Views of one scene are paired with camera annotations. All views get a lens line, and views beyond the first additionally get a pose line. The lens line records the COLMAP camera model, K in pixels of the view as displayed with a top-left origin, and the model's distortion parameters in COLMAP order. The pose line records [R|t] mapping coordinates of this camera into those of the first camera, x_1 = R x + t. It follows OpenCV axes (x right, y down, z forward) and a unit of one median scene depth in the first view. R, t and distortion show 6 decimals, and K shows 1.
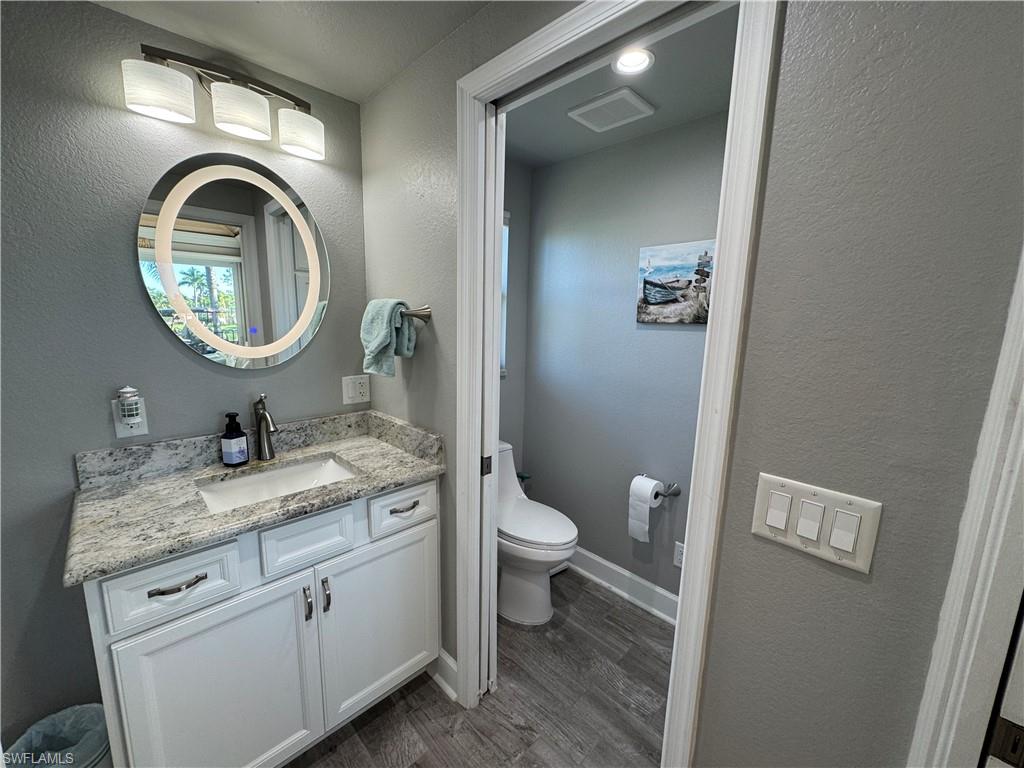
lens RADIAL K [[409.9, 0, 511.1], [0, 409.9, 384.4], [0, 0, 1]] dist [0.000483, 0.000040]
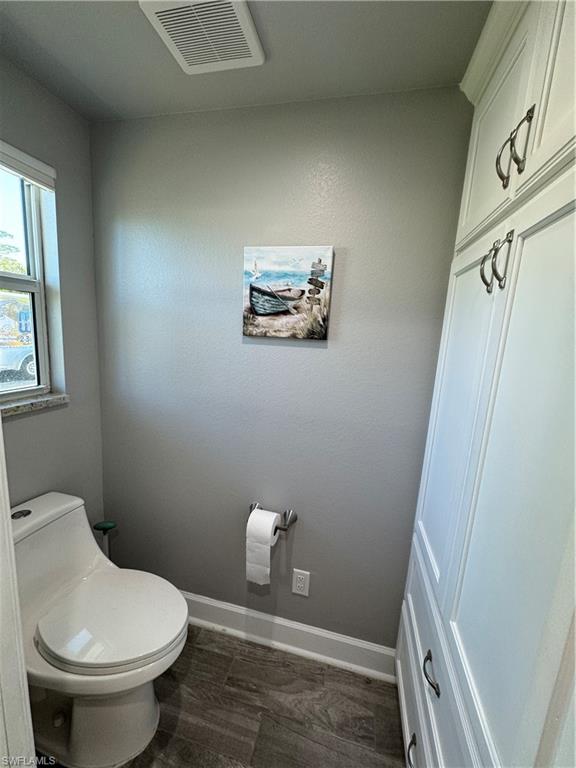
lens RADIAL K [[307.4, 0, 286.7], [0, 307.4, 381.6], [0, 0, 1]] dist [0.000483, 0.000040]
pose [[0.850924, -0.059266, 0.521935, 0.045024], [0.046710, 0.998216, 0.037194, -0.077737], [-0.523208, -0.007269, 0.852174, 0.421413]]
